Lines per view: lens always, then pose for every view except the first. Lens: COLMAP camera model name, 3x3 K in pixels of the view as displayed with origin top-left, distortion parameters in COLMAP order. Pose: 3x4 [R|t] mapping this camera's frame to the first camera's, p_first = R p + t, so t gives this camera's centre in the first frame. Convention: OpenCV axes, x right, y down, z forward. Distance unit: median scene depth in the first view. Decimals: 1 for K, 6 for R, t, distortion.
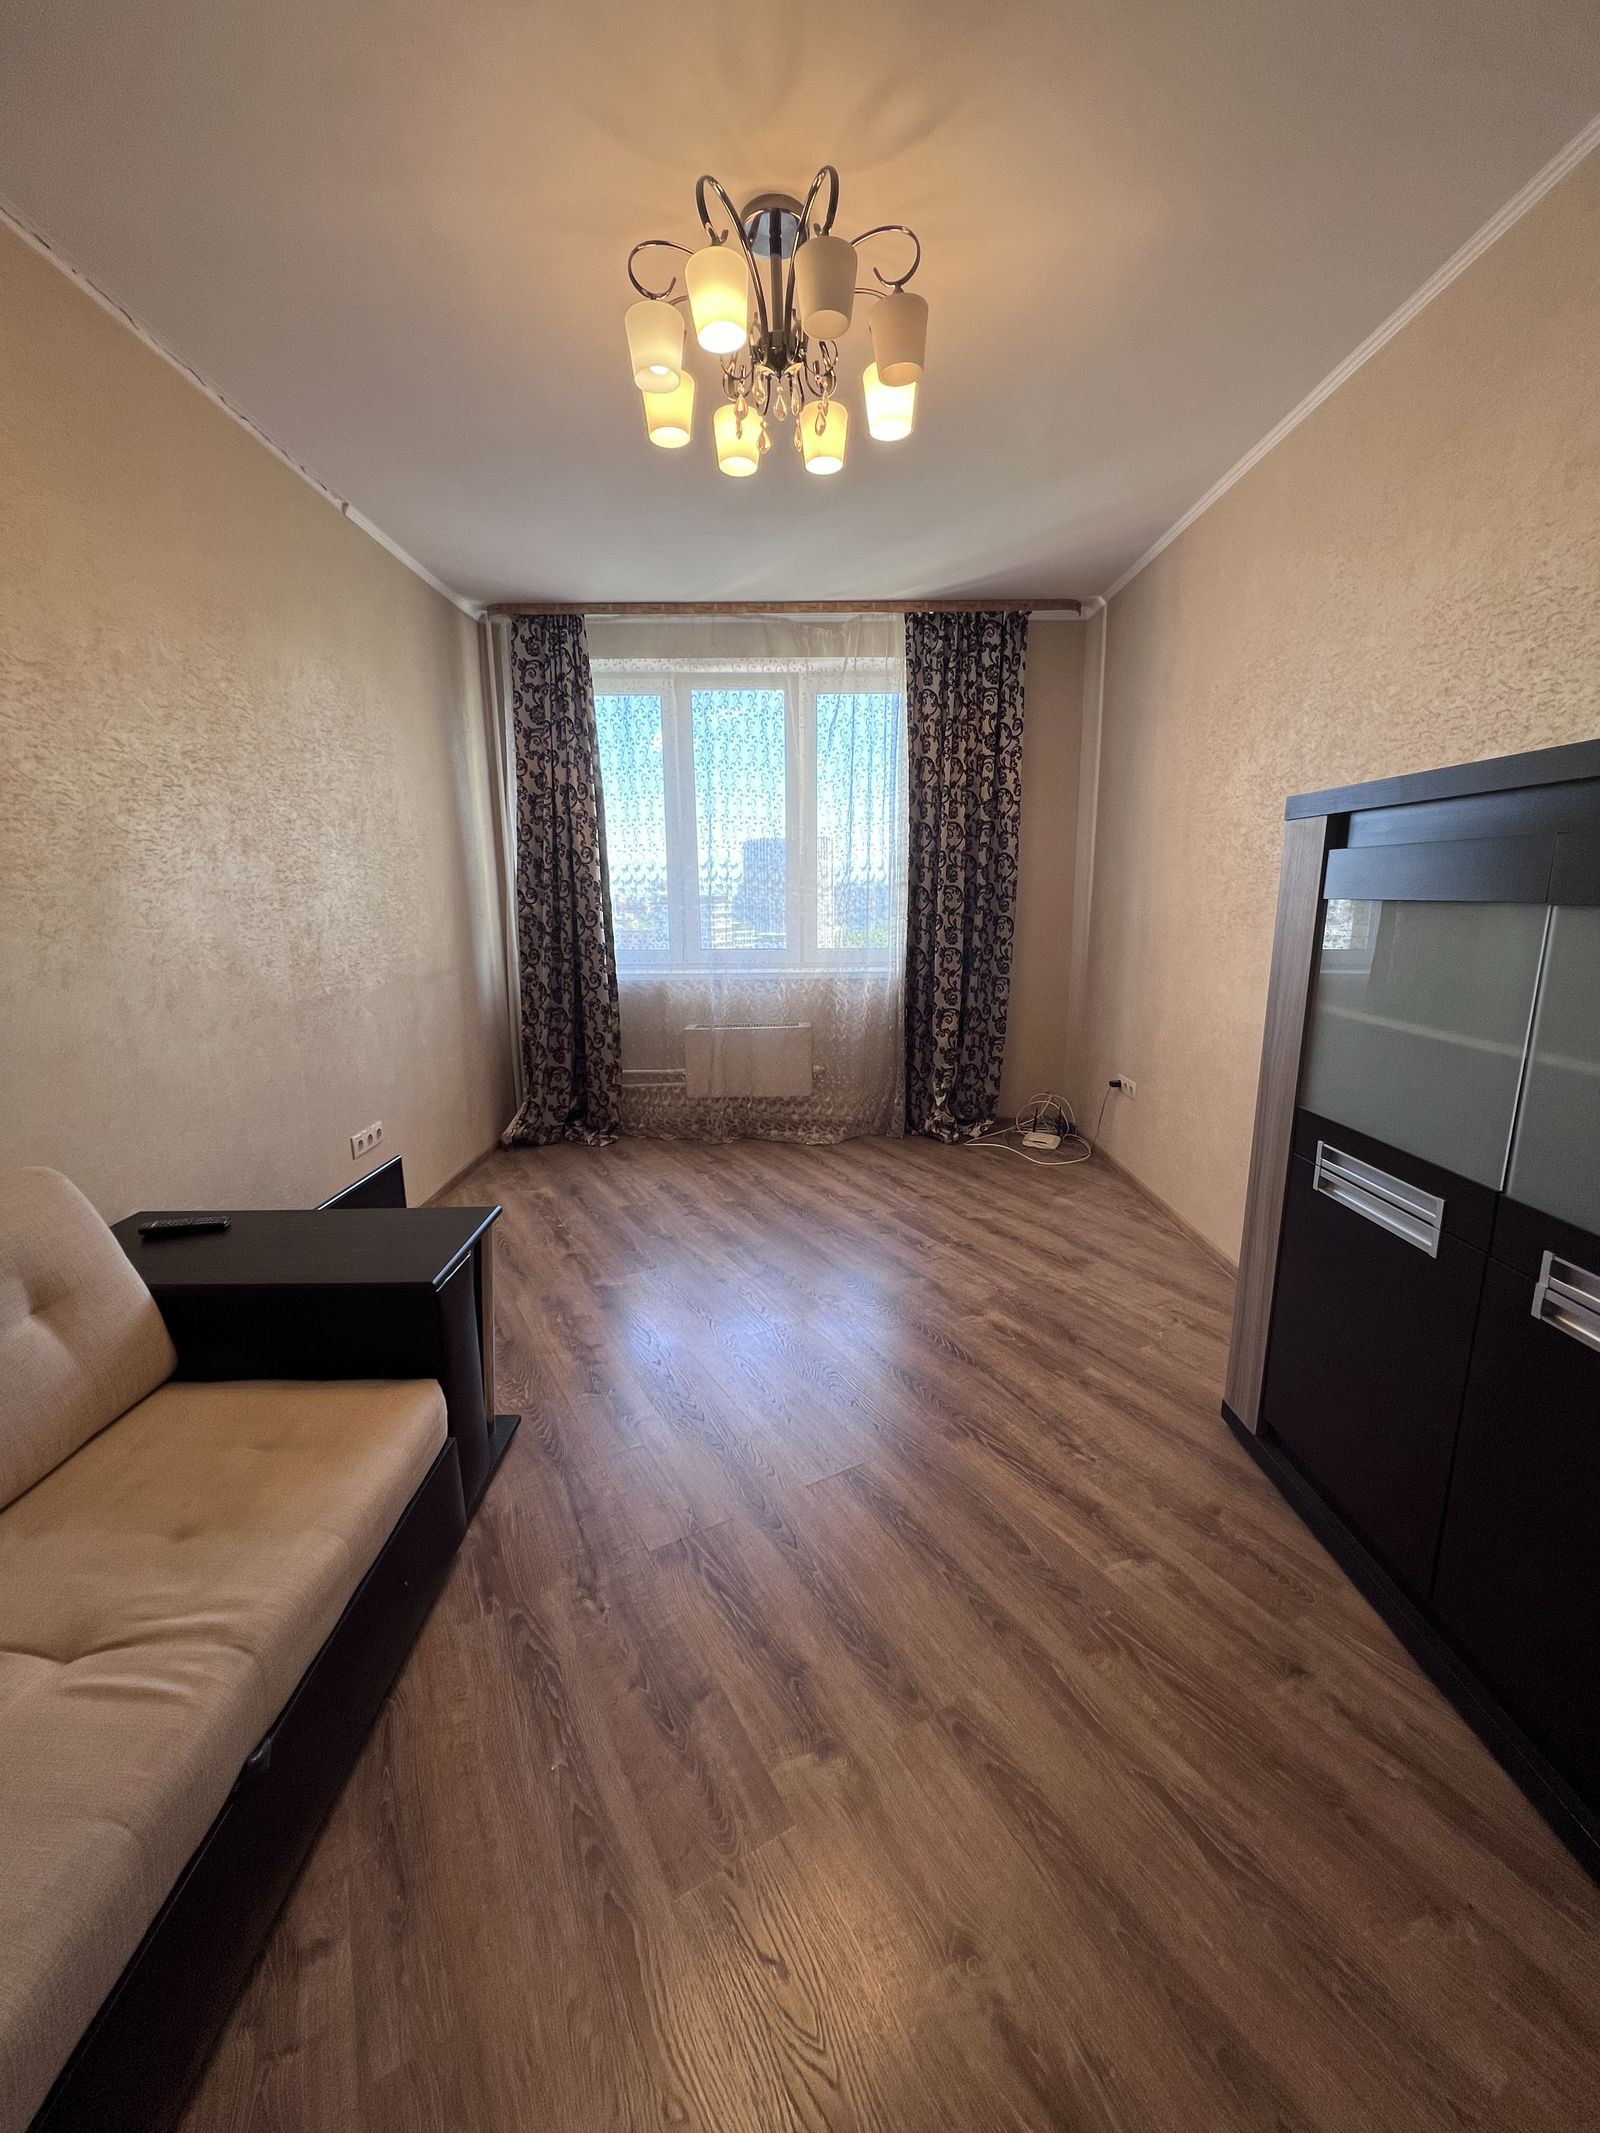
lens RADIAL K [[848.8, 0, 794.4], [0, 848.8, 1065.5], [0, 0, 1]] dist [-0.002833, 0.000038]
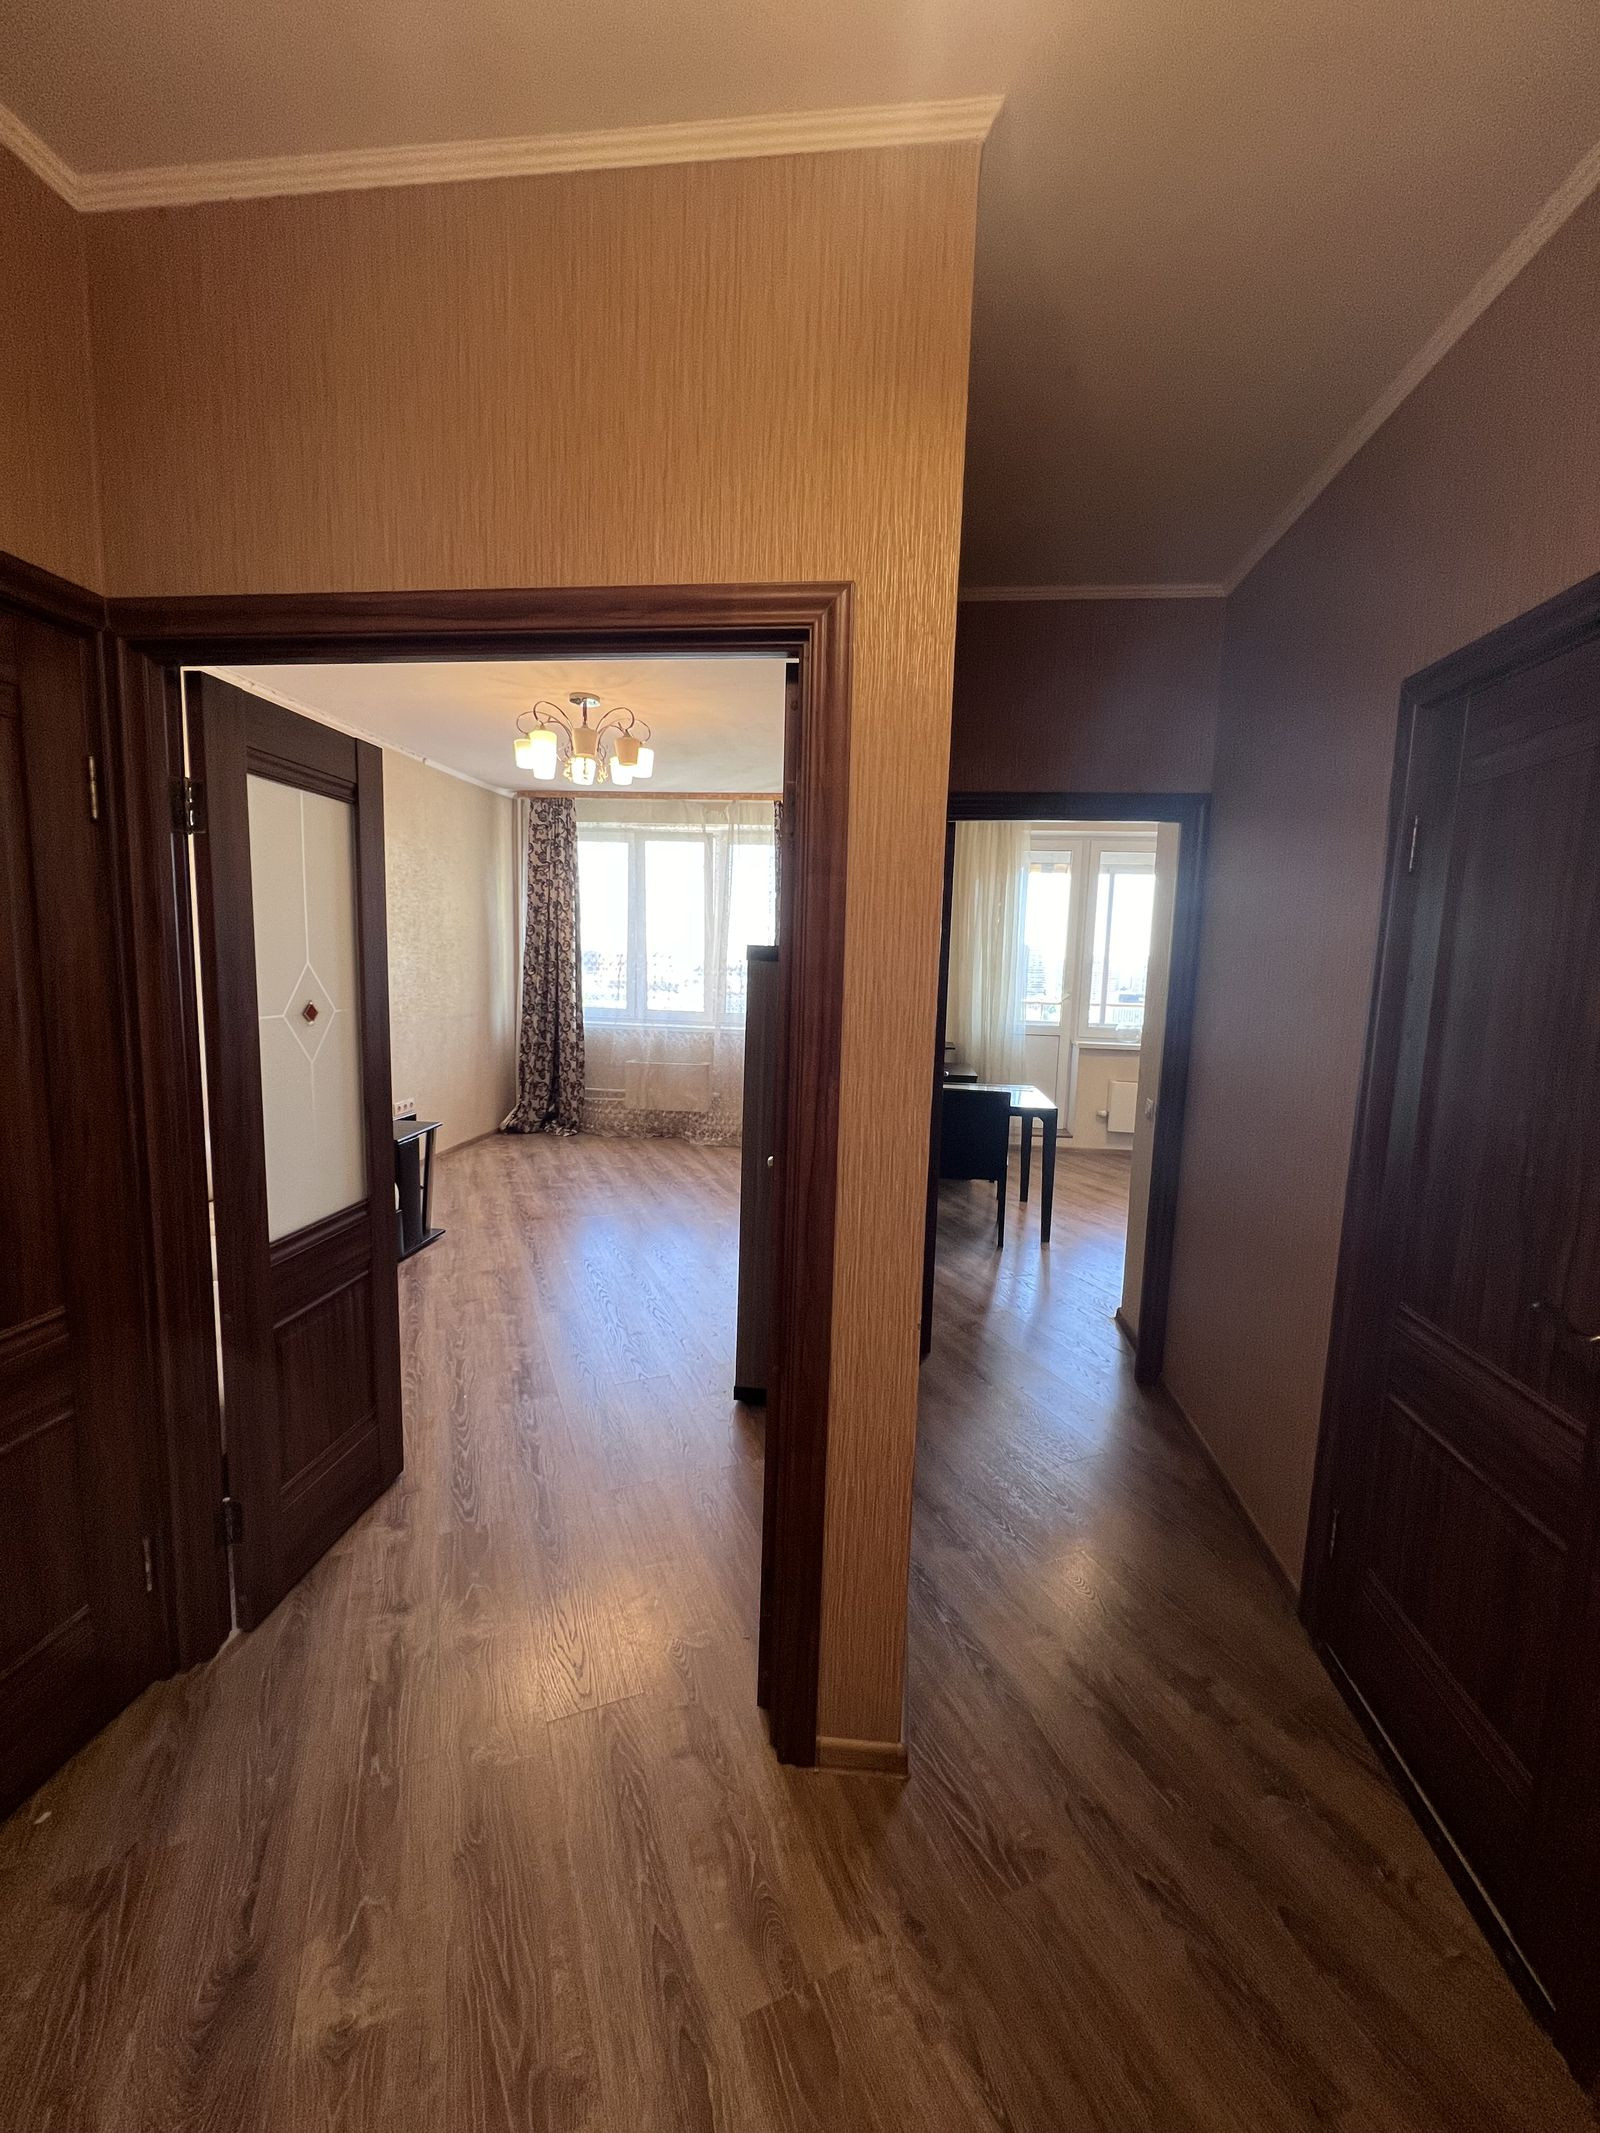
lens RADIAL K [[854.4, 0, 803.5], [0, 854.4, 1062.6], [0, 0, 1]] dist [-0.004055, -0.000204]
pose [[0.993101, 0.053825, -0.104179, 0.356524], [-0.061875, 0.995213, -0.075644, 0.055670], [0.099608, 0.081568, 0.991678, -0.484048]]
